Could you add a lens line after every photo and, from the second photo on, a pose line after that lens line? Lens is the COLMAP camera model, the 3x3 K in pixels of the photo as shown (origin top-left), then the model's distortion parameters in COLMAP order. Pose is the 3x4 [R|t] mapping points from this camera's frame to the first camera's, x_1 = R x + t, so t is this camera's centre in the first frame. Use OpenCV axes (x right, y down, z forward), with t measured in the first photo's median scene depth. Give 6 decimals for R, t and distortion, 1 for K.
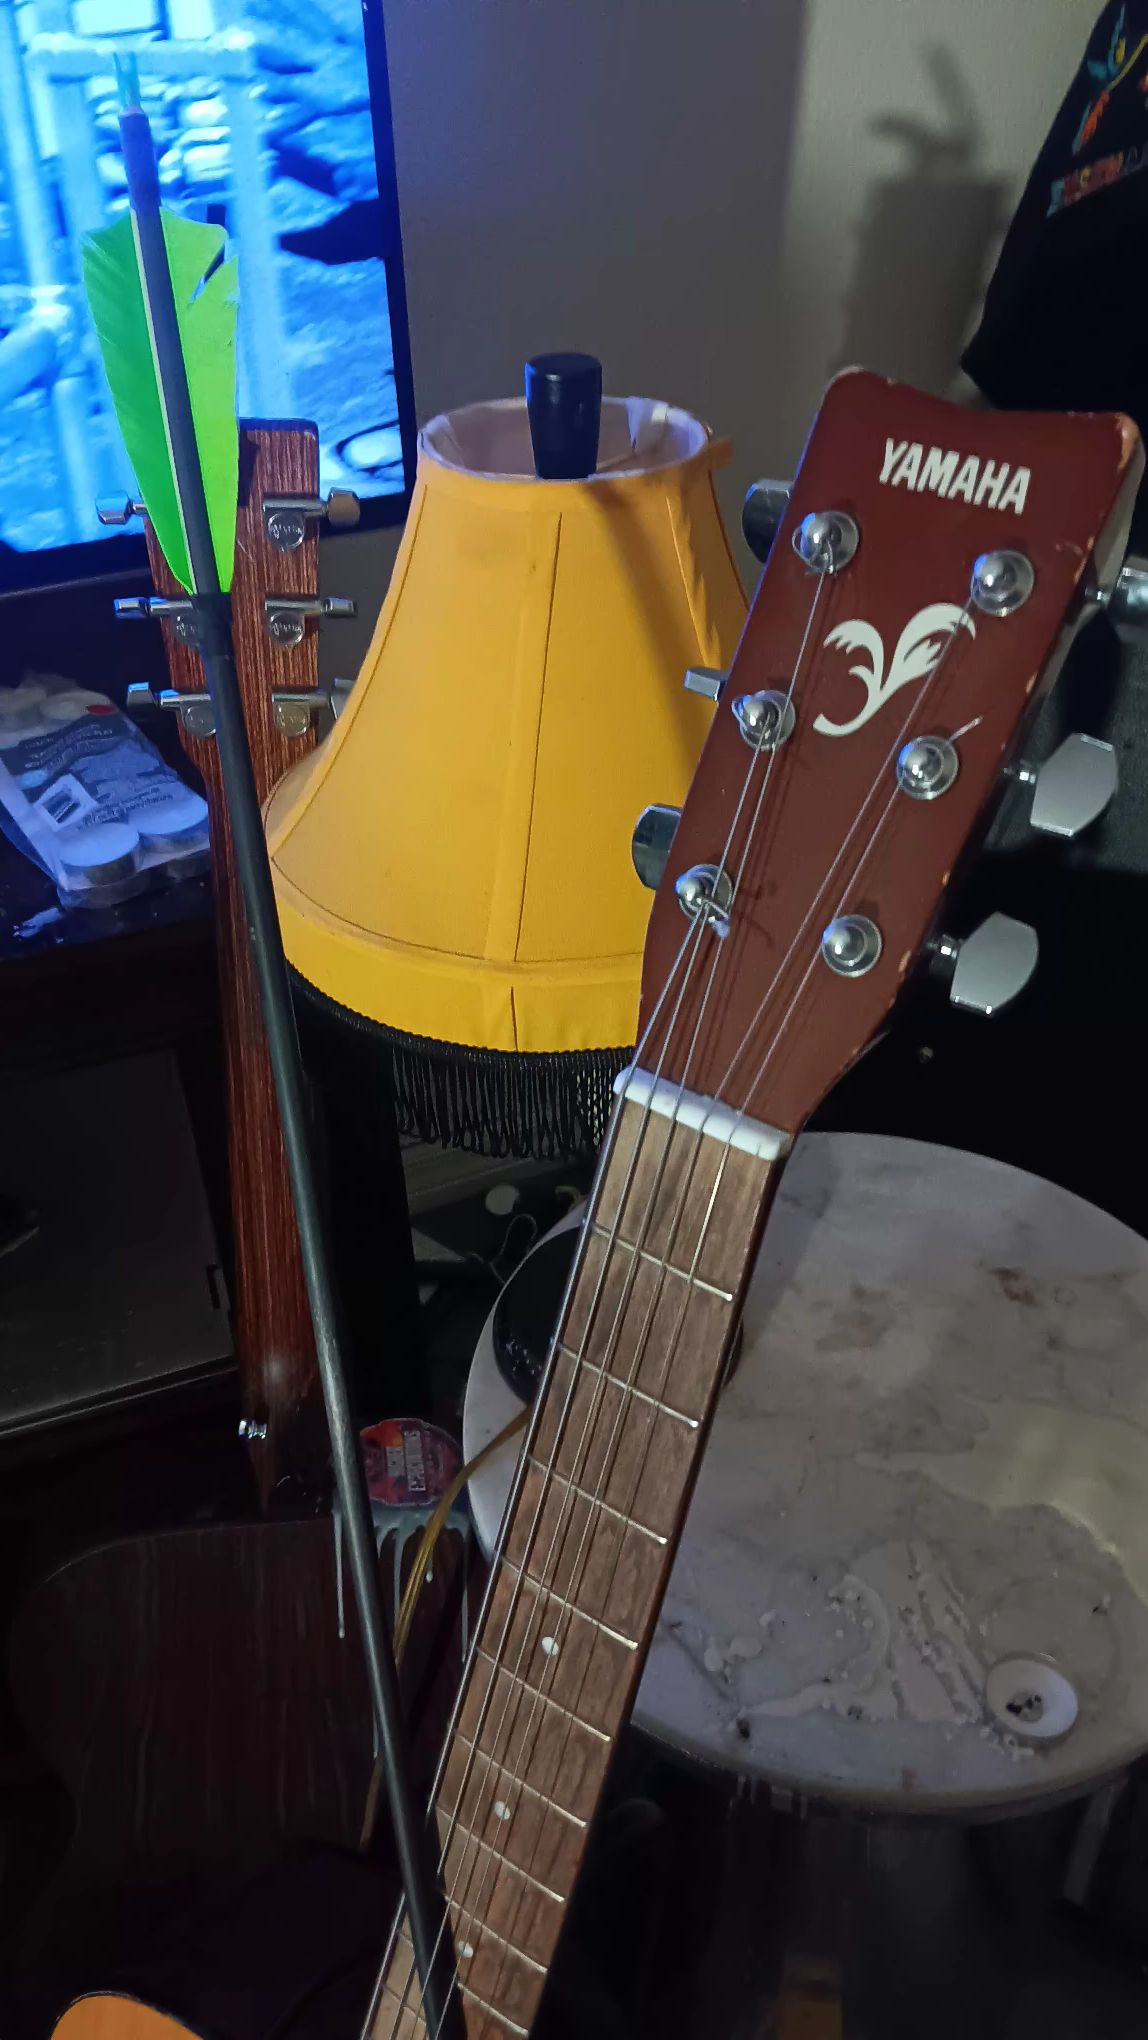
lens RADIAL K [[1581.7, 0, 574.0], [0, 1581.7, 1020.0], [0, 0, 1]] dist [0.124951, -0.282872]
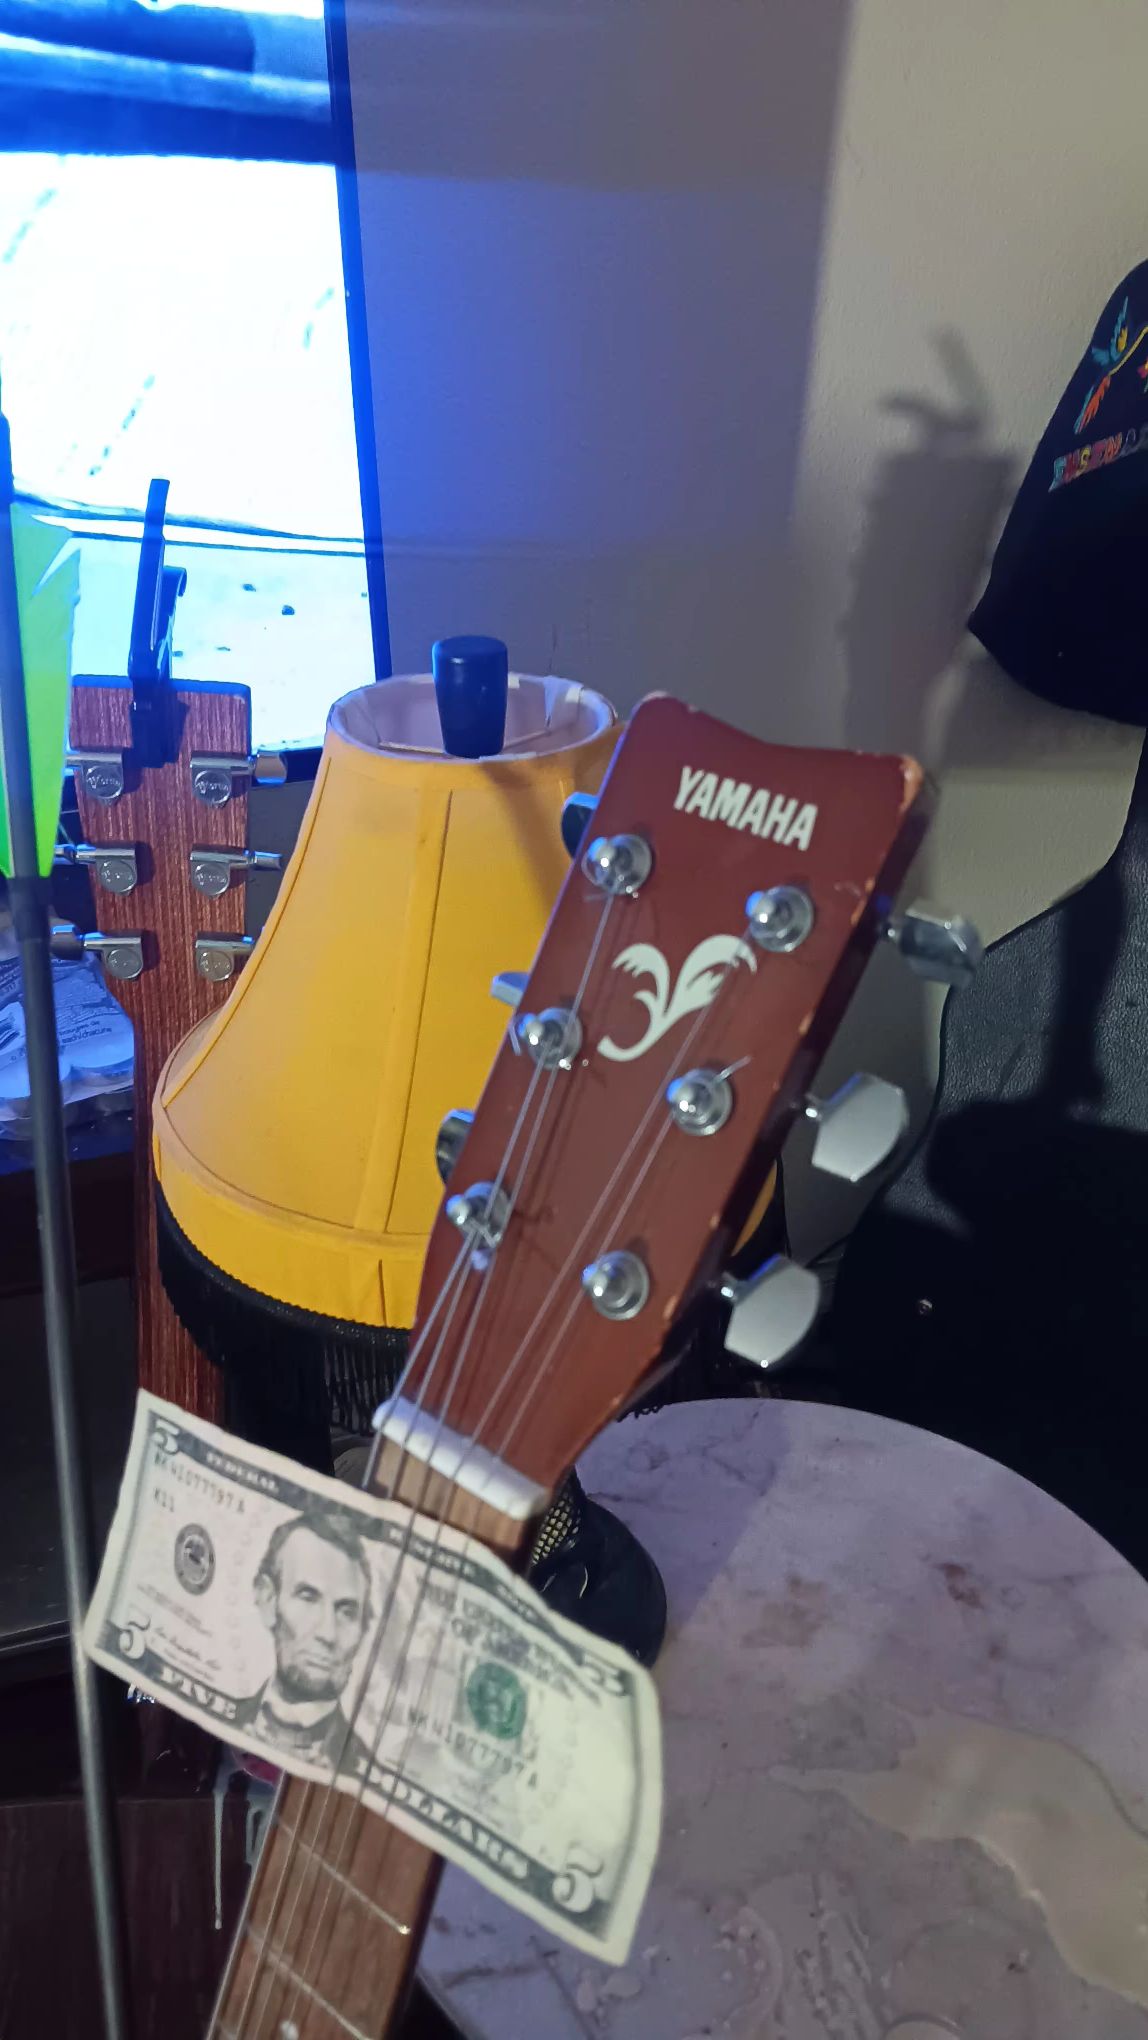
lens RADIAL K [[1592.6, 0, 574.0], [0, 1592.6, 1020.0], [0, 0, 1]] dist [0.028903, -0.070593]
pose [[0.997956, 0.047105, -0.043193, 0.096761], [-0.052142, 0.990905, -0.124049, -0.044612], [0.036957, 0.126047, 0.991336, 0.023088]]
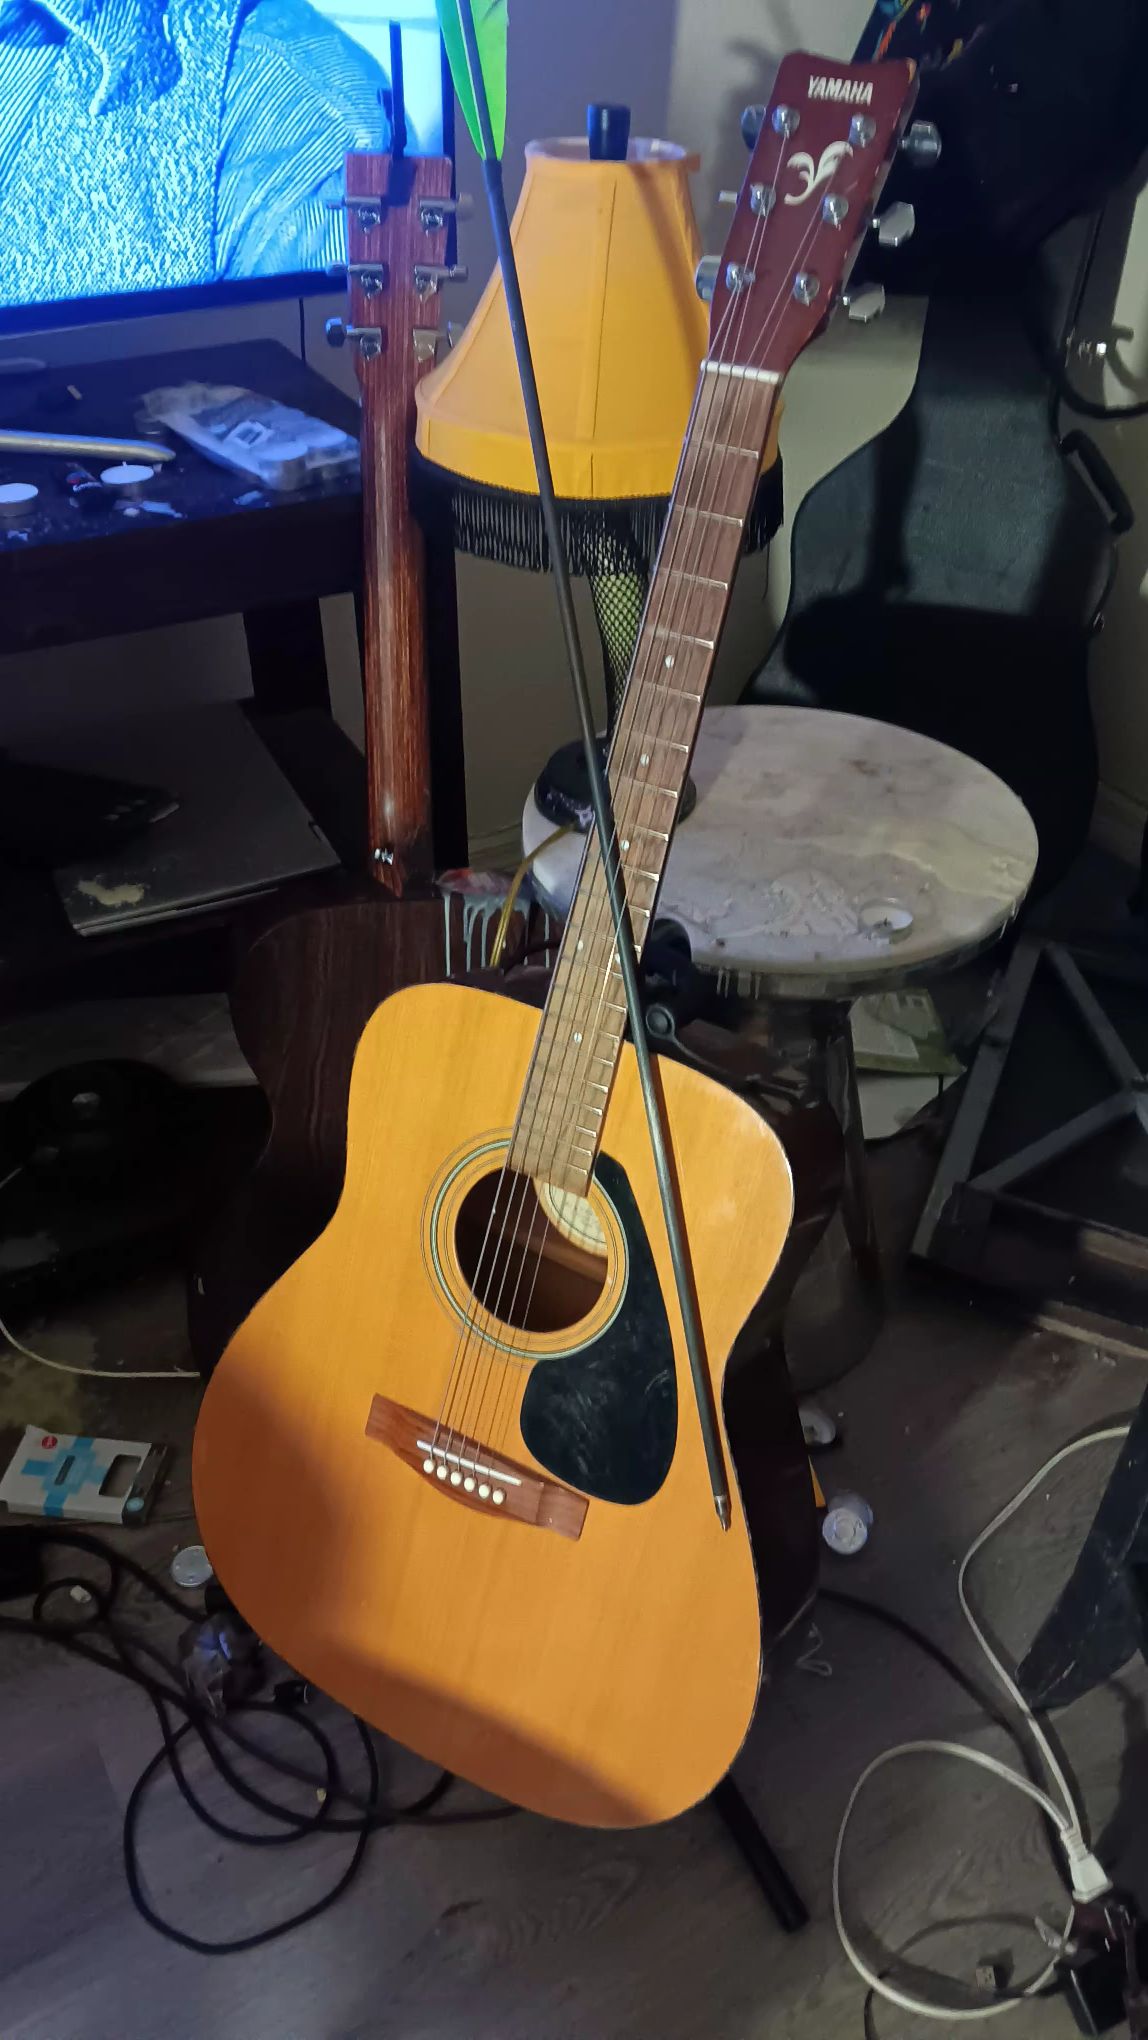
lens RADIAL K [[1581.7, 0, 574.0], [0, 1581.7, 1020.0], [0, 0, 1]] dist [0.124951, -0.282872]
pose [[0.993526, -0.036052, 0.107730, -0.236792], [0.036793, 0.999311, -0.004900, 0.535047], [-0.107479, 0.008832, 0.994168, -0.665883]]
